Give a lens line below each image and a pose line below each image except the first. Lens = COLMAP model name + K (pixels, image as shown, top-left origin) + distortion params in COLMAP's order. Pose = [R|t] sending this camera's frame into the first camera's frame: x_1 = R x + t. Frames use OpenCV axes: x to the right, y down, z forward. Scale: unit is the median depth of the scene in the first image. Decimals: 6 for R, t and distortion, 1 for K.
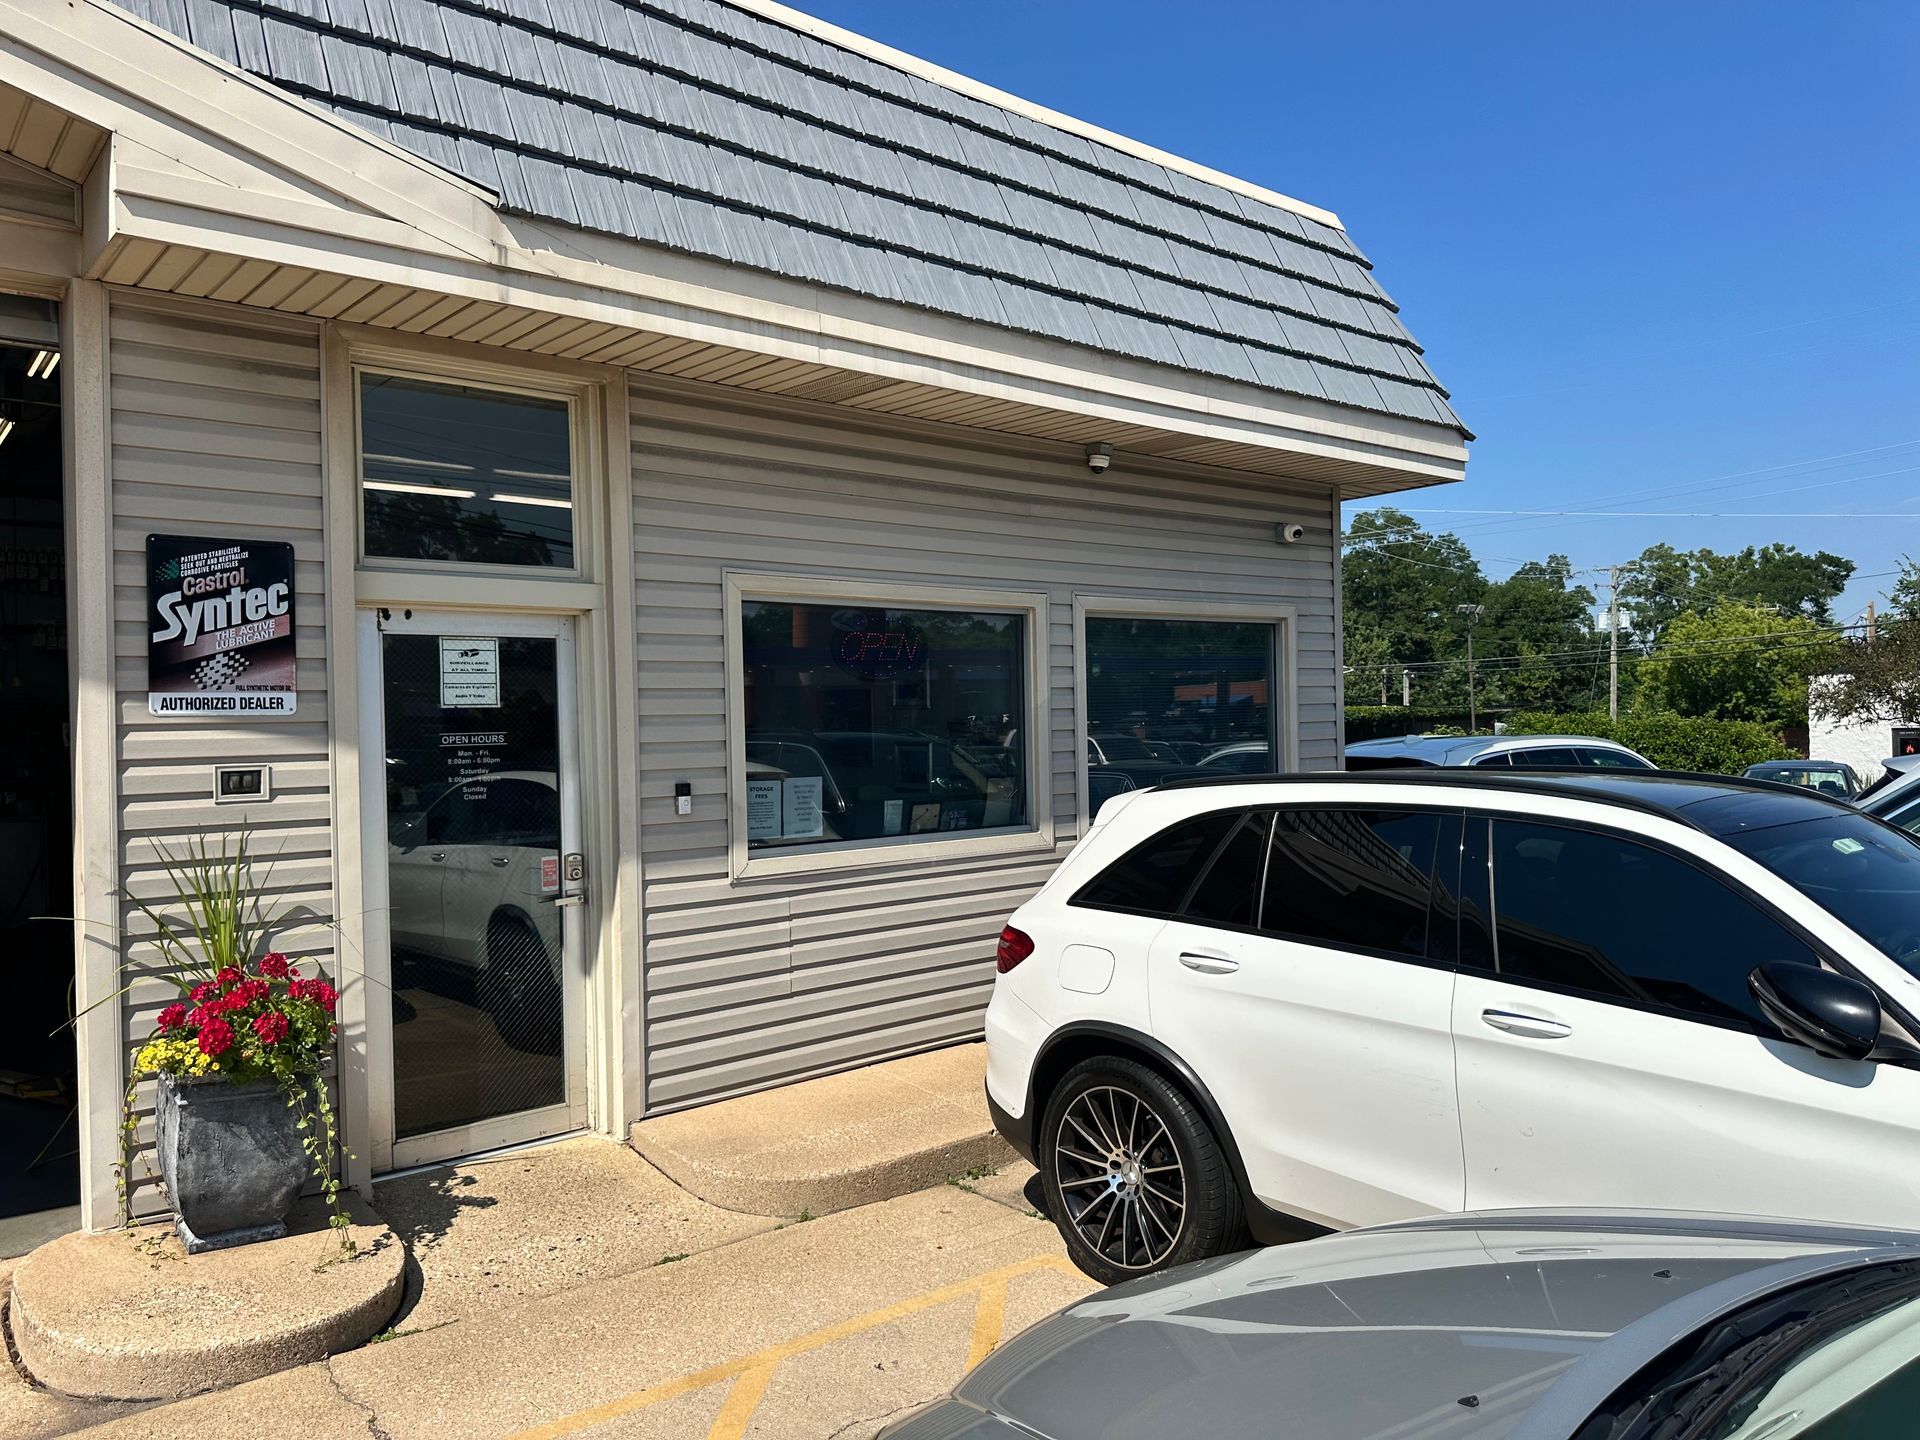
lens RADIAL K [[1353.4, 0, 960.0], [0, 1353.4, 720.0], [0, 0, 1]] dist [-0.004209, -0.006557]
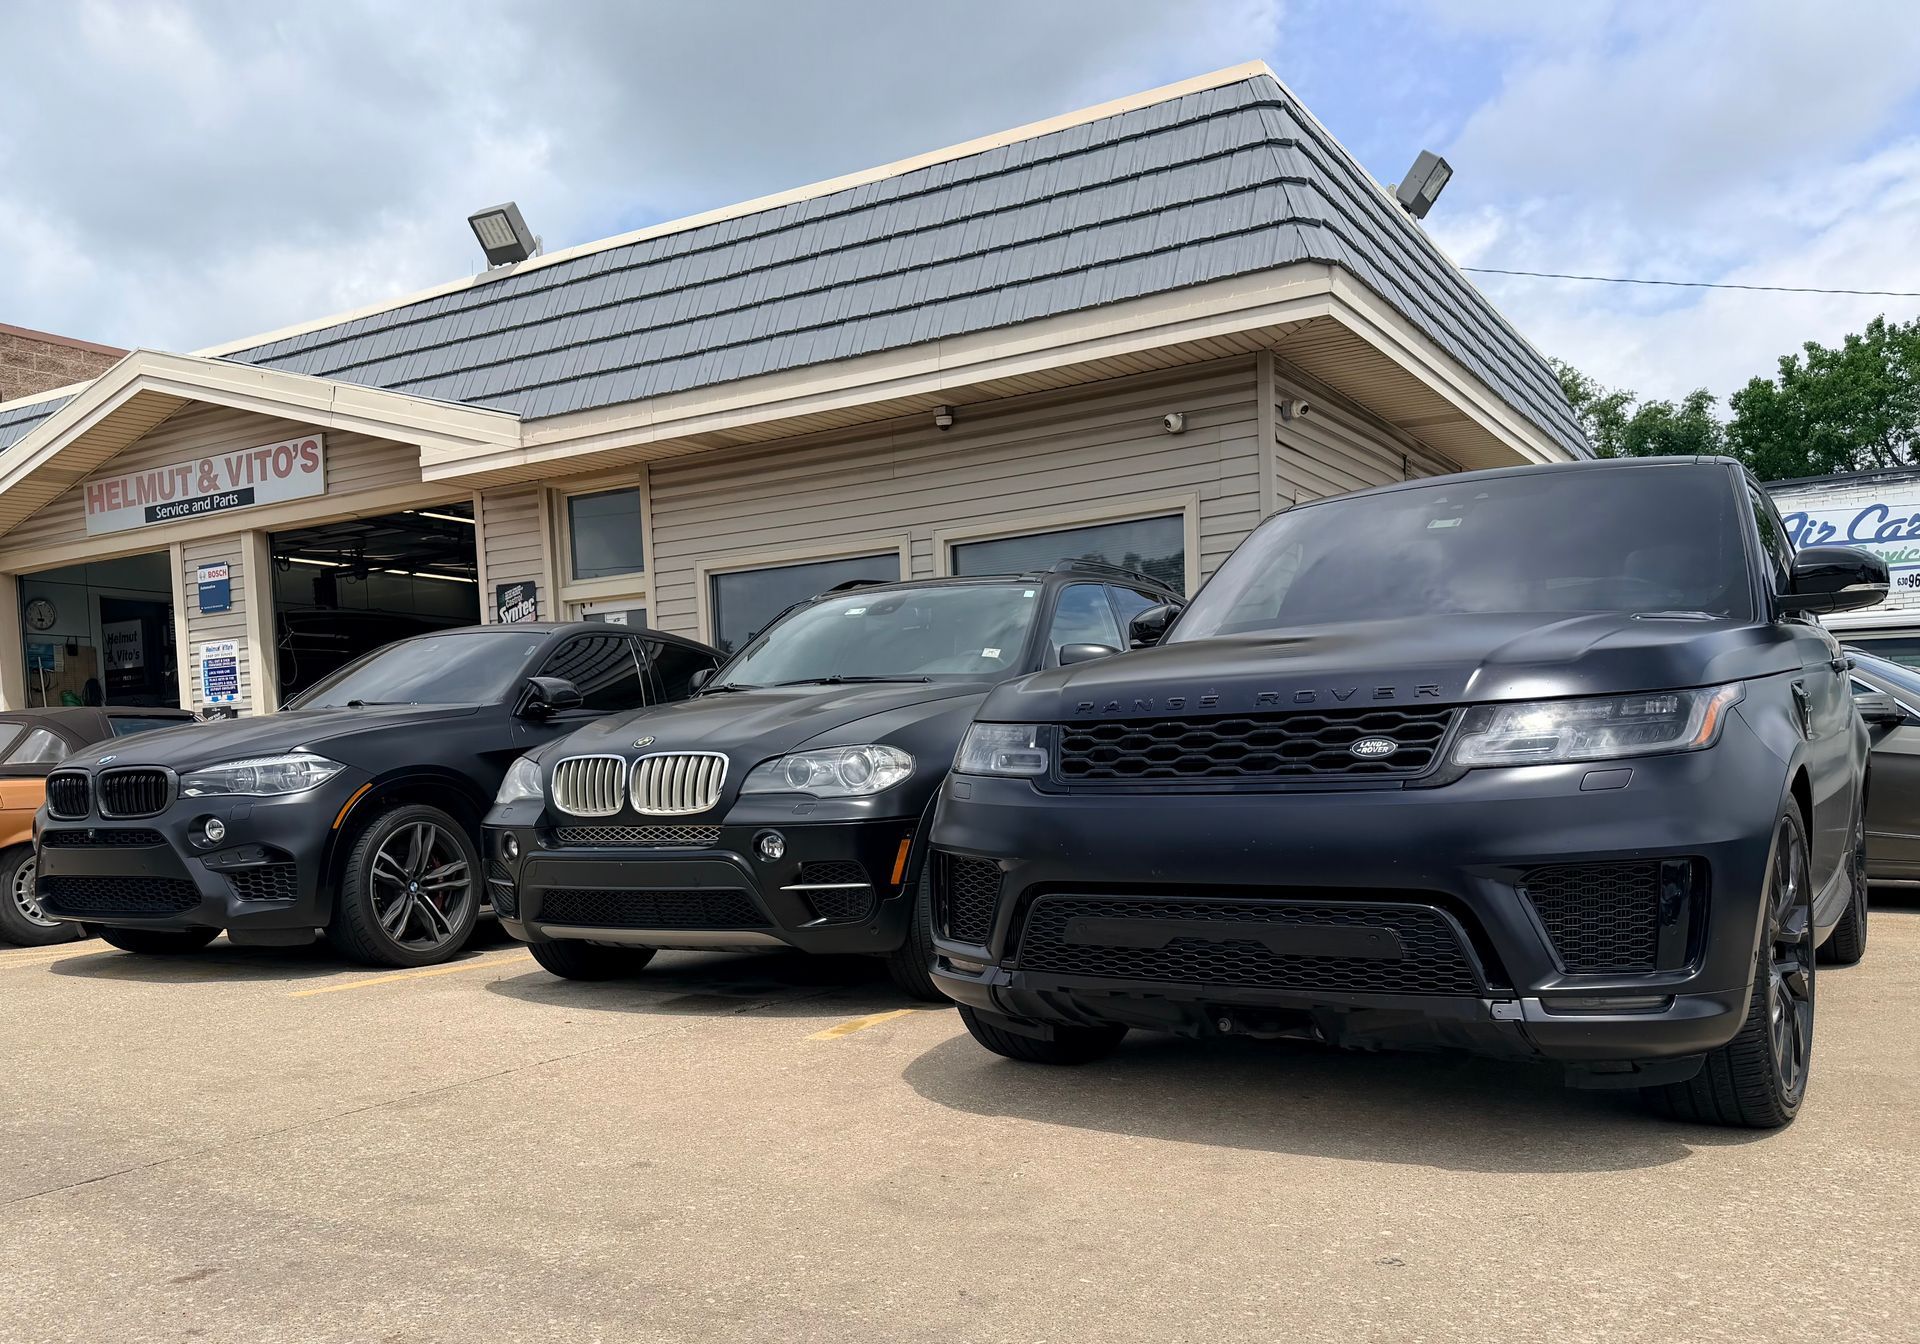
lens RADIAL K [[1589.5, 0, 921.4], [0, 1589.5, 839.8], [0, 0, 1]] dist [0.142580, -0.228346]
pose [[0.297631, 0.035686, -0.954014, 2.415832], [0.019361, 0.998870, 0.043404, 0.215306], [0.954485, -0.031389, 0.296604, 0.796645]]
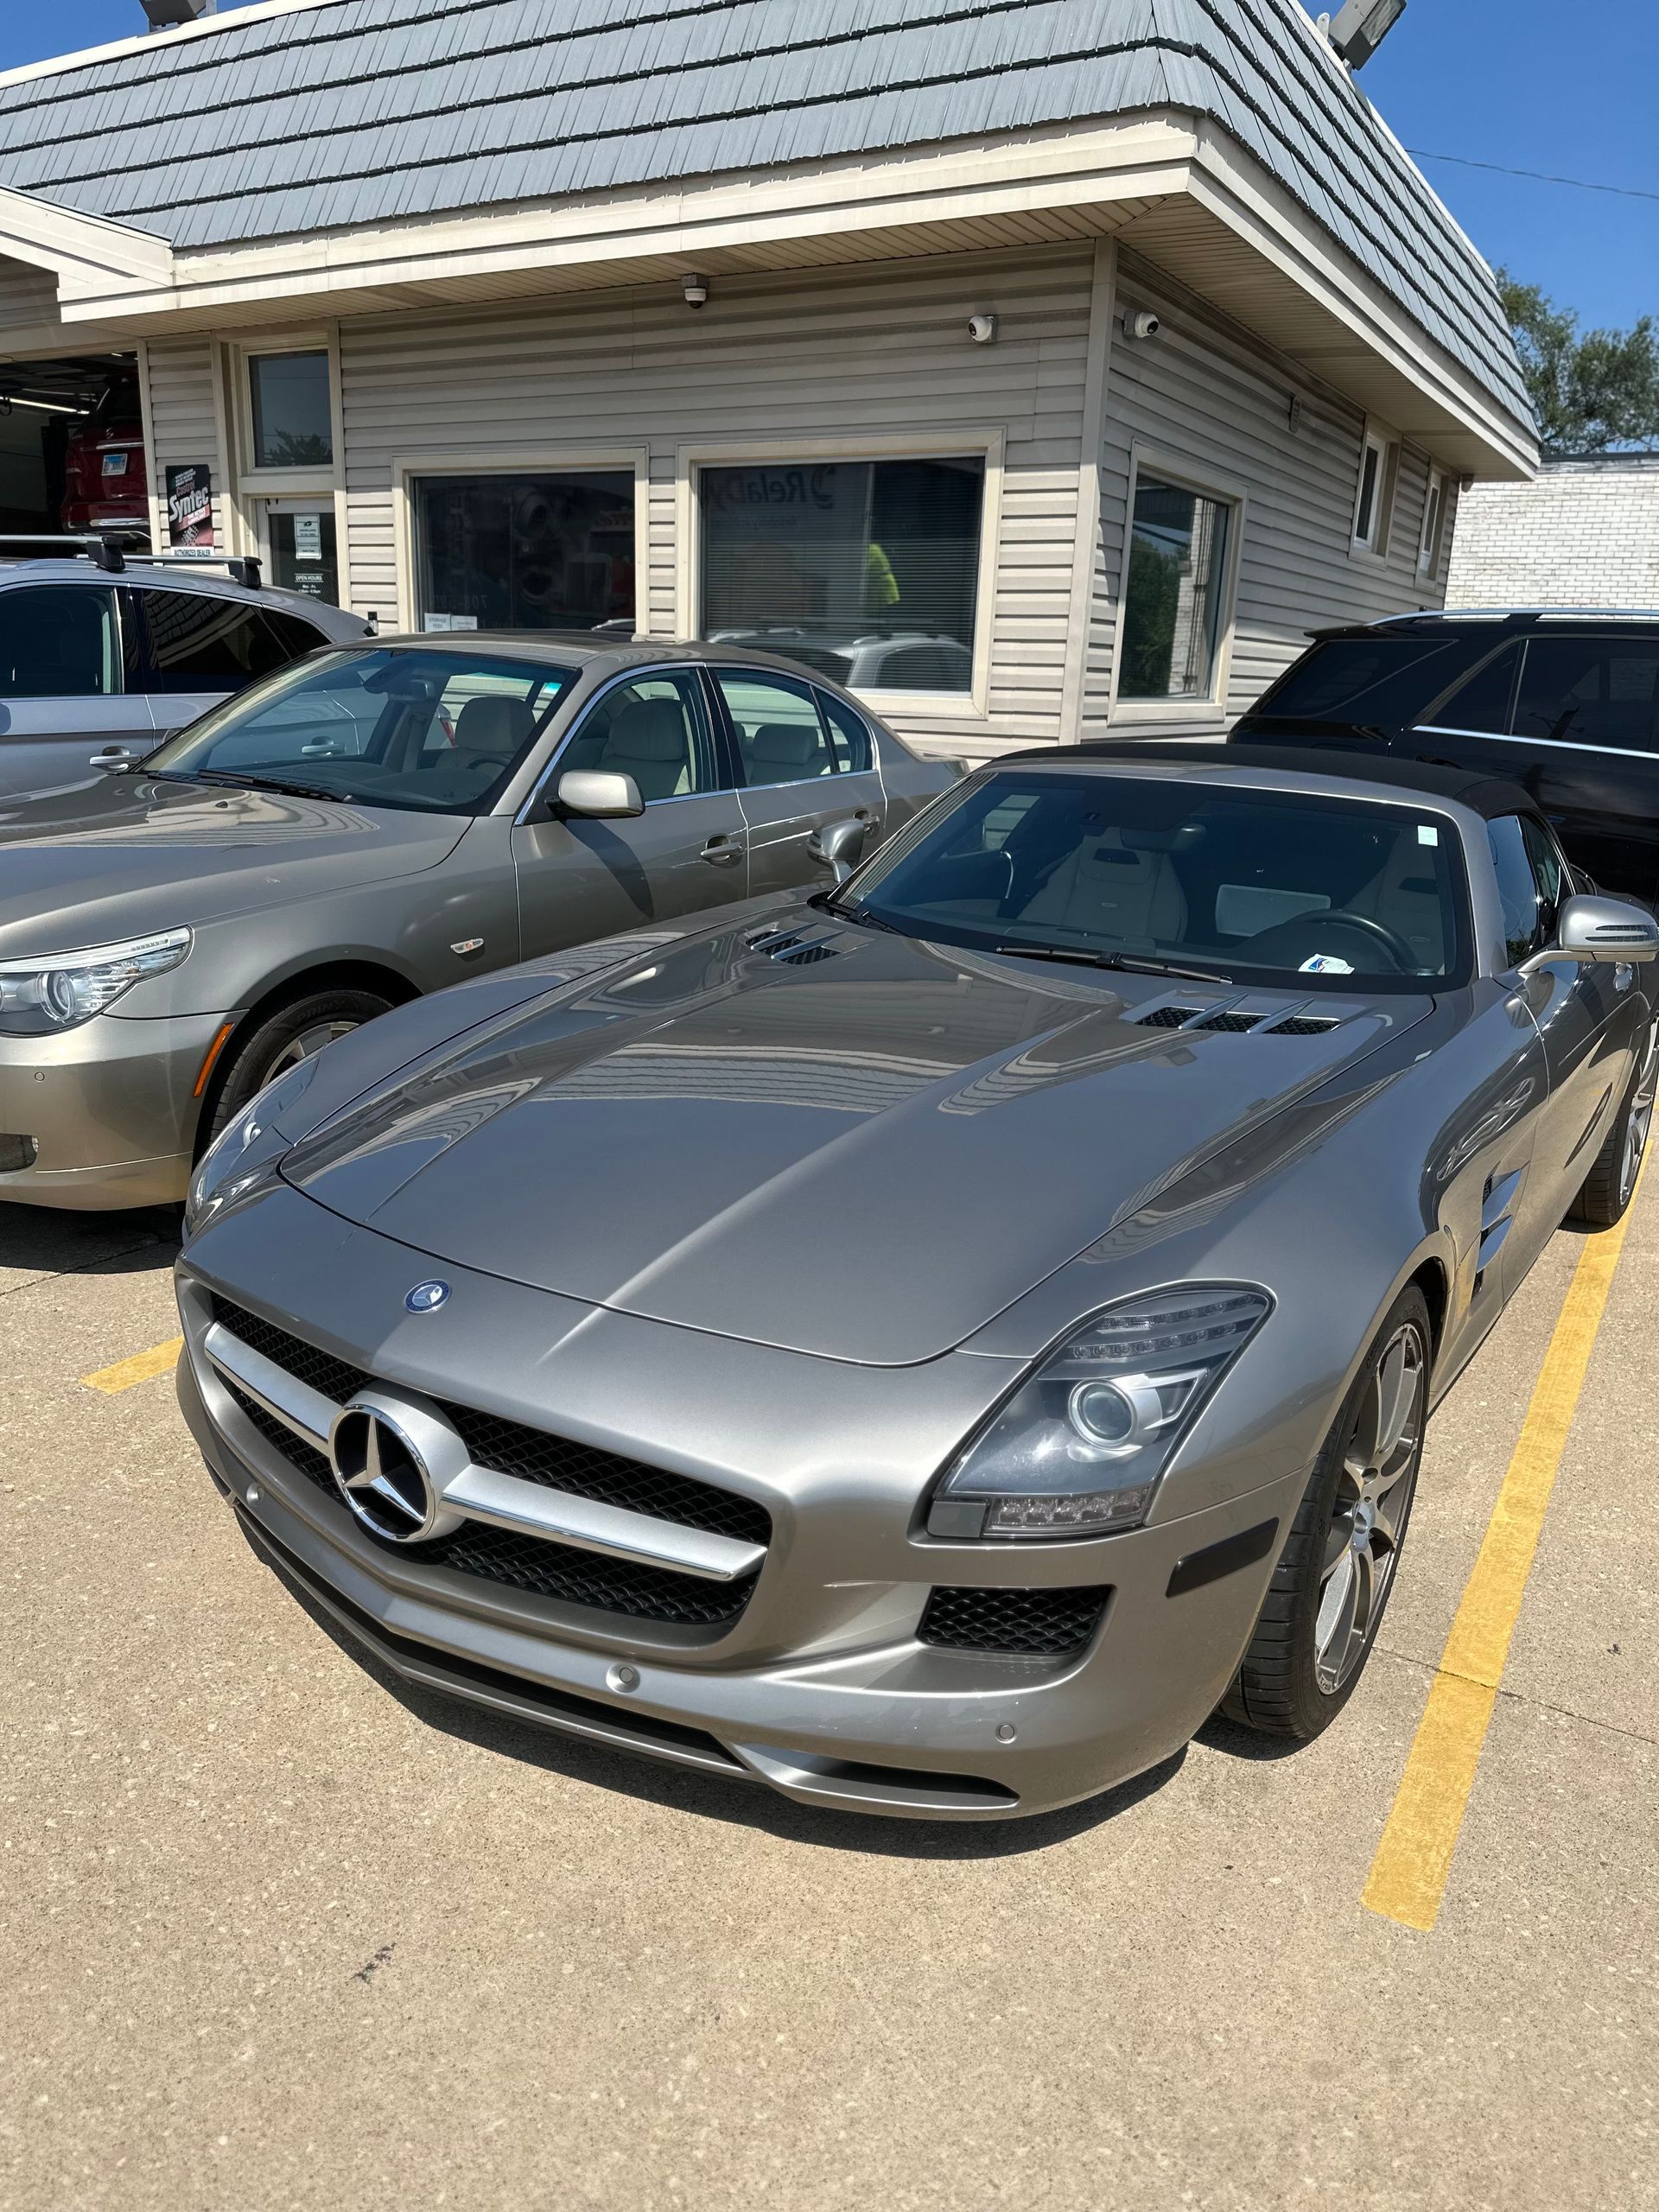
lens RADIAL K [[1595.7, 0, 829.5], [0, 1595.7, 1106.0], [0, 0, 1]] dist [-0.002003, 0.003327]
pose [[0.307678, 0.269500, -0.912526, 2.068834], [-0.057352, 0.962558, 0.264939, 0.094464], [0.949761, -0.029181, 0.311614, 1.103280]]
